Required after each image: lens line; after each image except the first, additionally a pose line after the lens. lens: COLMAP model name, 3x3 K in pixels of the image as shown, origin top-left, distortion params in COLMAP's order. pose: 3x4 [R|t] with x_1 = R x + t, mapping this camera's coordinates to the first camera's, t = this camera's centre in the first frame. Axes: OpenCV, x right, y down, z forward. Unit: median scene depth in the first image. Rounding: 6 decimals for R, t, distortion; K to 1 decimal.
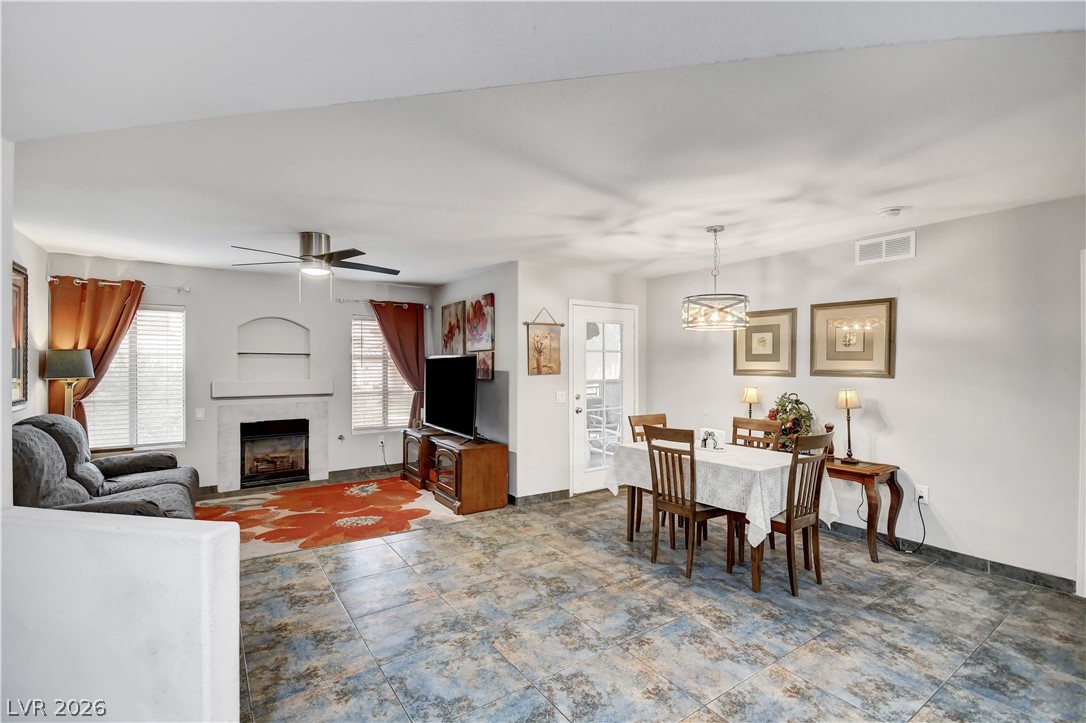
lens RADIAL K [[480.5, 0, 536.6], [0, 480.5, 367.9], [0, 0, 1]] dist [0.004867, -0.006805]
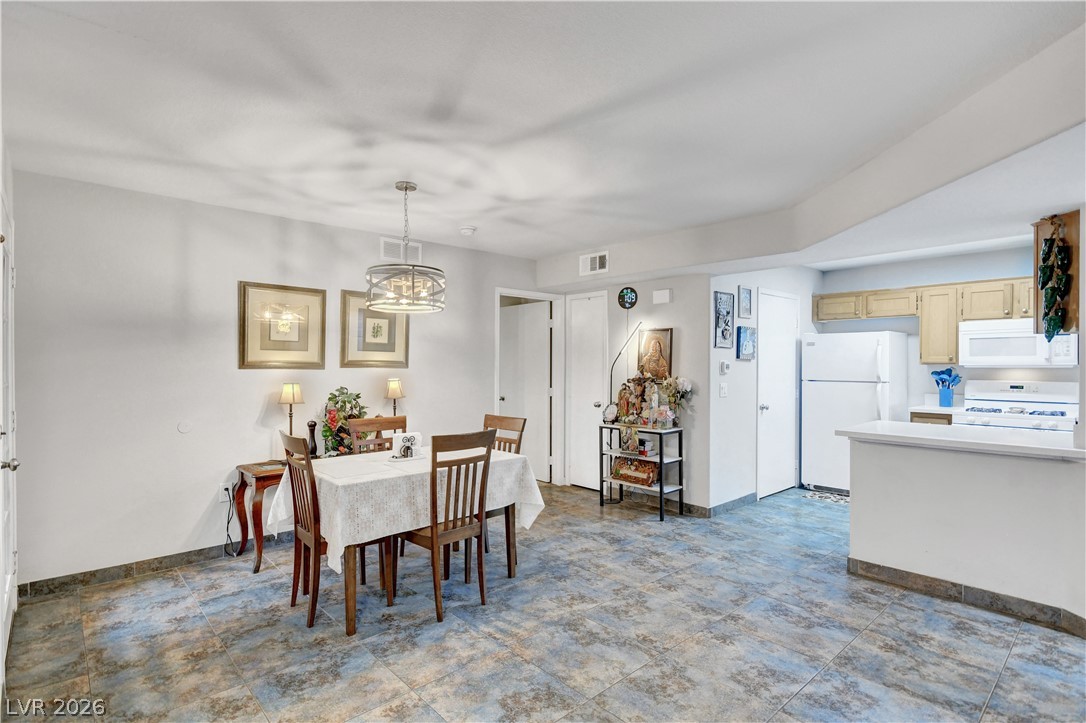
lens RADIAL K [[532.5, 0, 495.7], [0, 532.5, 368.7], [0, 0, 1]] dist [0.010516, -0.005046]
pose [[-0.096444, -0.011917, 0.995267, -0.452096], [0.001110, 0.999926, 0.012080, 0.006623], [-0.995338, 0.002269, -0.096424, 0.780753]]
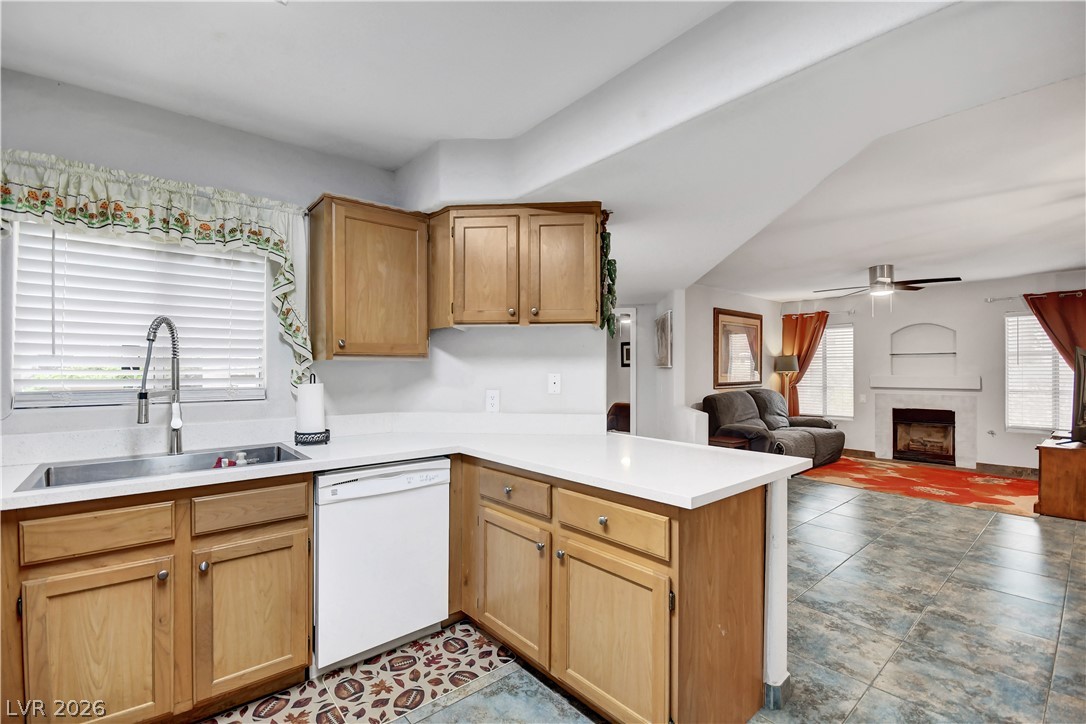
lens RADIAL K [[480.5, 0, 544.3], [0, 480.5, 367.3], [0, 0, 1]] dist [0.004867, -0.006805]
pose [[0.113539, -0.008441, -0.993498, 0.708836], [-0.003609, 0.999954, -0.008909, 0.024599], [0.993527, 0.004597, 0.113503, -0.098772]]
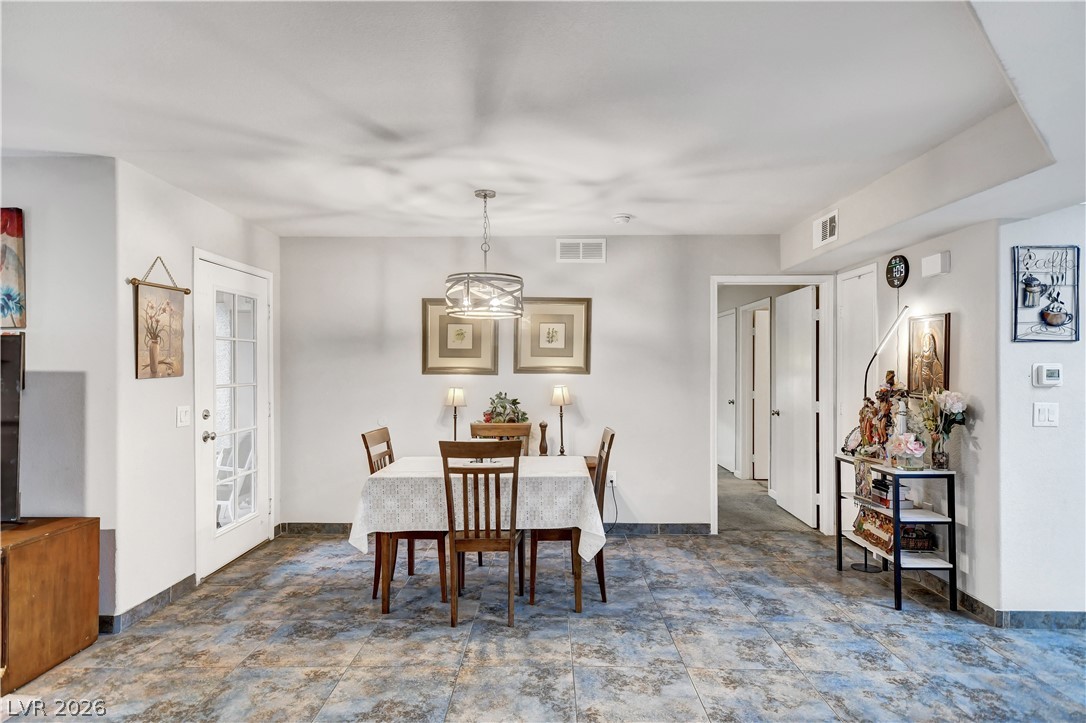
lens RADIAL K [[592.6, 0, 536.7], [0, 592.6, 369.9], [0, 0, 1]] dist [0.014060, 0.002882]
pose [[0.577149, -0.006047, 0.816617, -0.337683], [0.005014, 0.999980, 0.003861, 0.005346], [-0.816624, 0.001866, 0.577168, 0.287851]]
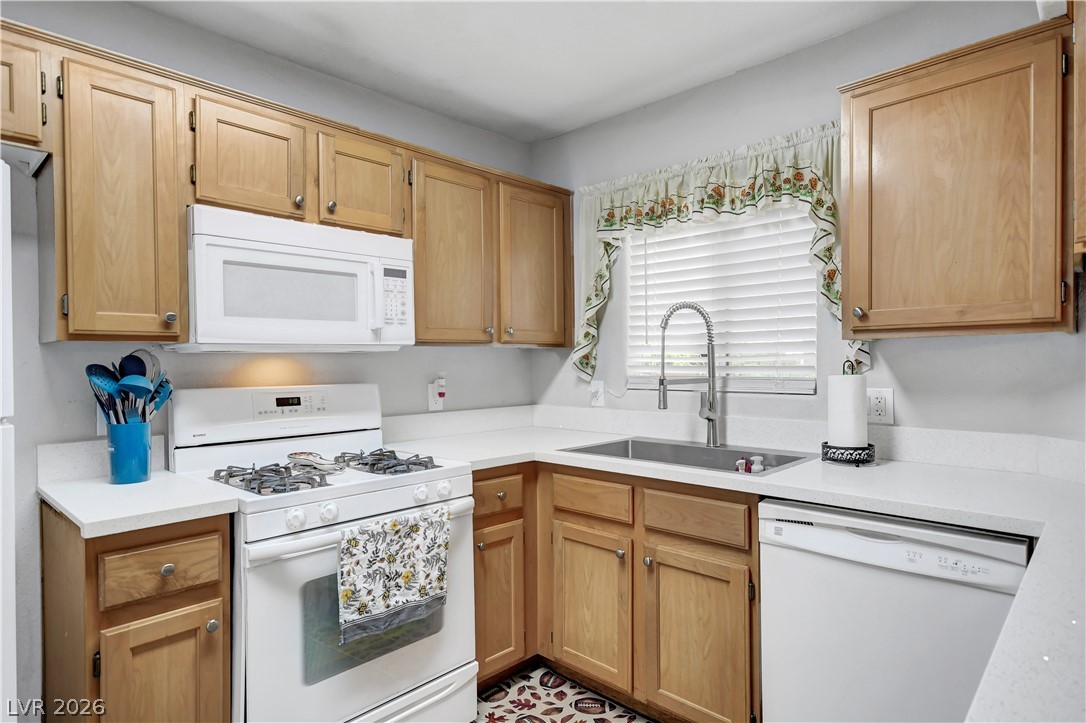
lens RADIAL K [[610.2, 0, 538.3], [0, 610.2, 367.9], [0, 0, 1]] dist [0.015359, 0.002255]
pose [[-0.979084, 0.007018, -0.203336, 0.472257], [0.004313, 0.999896, 0.013744, 0.026157], [0.203412, 0.012580, -0.979012, 0.114029]]
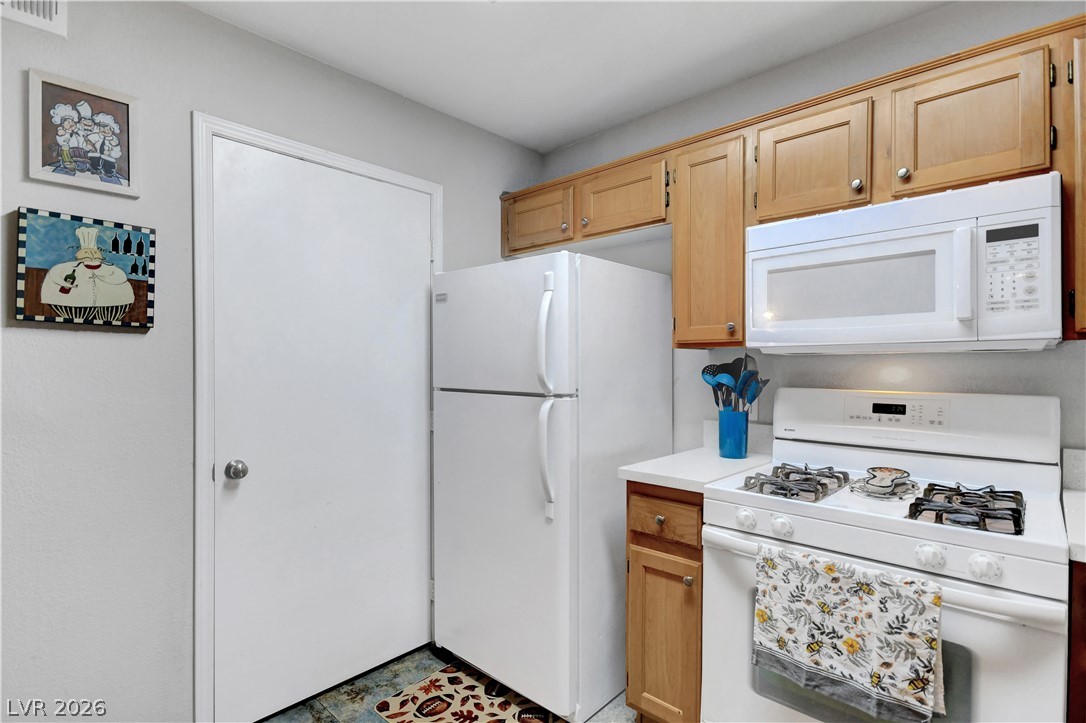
lens RADIAL K [[532.5, 0, 538.5], [0, 532.5, 366.7], [0, 0, 1]] dist [0.010516, -0.005046]
pose [[-0.213785, -0.006803, 0.976857, 0.240583], [0.001180, 0.999973, 0.007222, 0.026242], [-0.976880, 0.002697, -0.213771, -0.090637]]
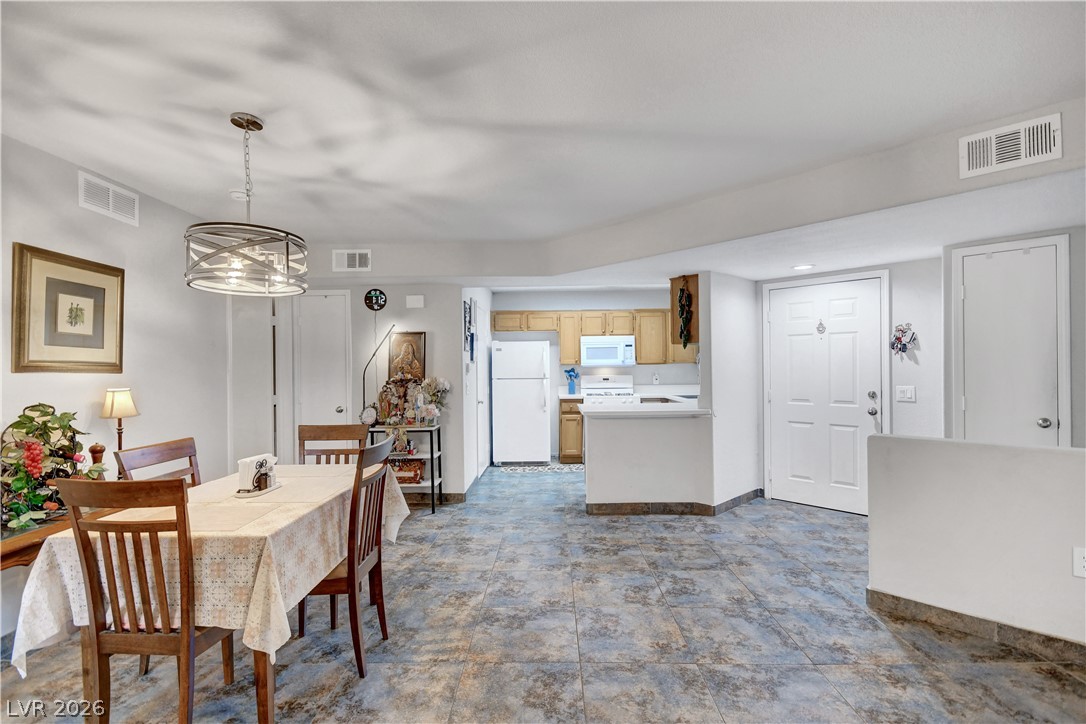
lens RADIAL K [[511.2, 0, 541.2], [0, 511.2, 369.7], [0, 0, 1]] dist [0.002044, -0.000055]
pose [[-0.814351, 0.005665, 0.580344, -0.245851], [0.011391, 0.999916, 0.006223, 0.015815], [-0.580260, 0.011678, -0.814347, 1.091558]]
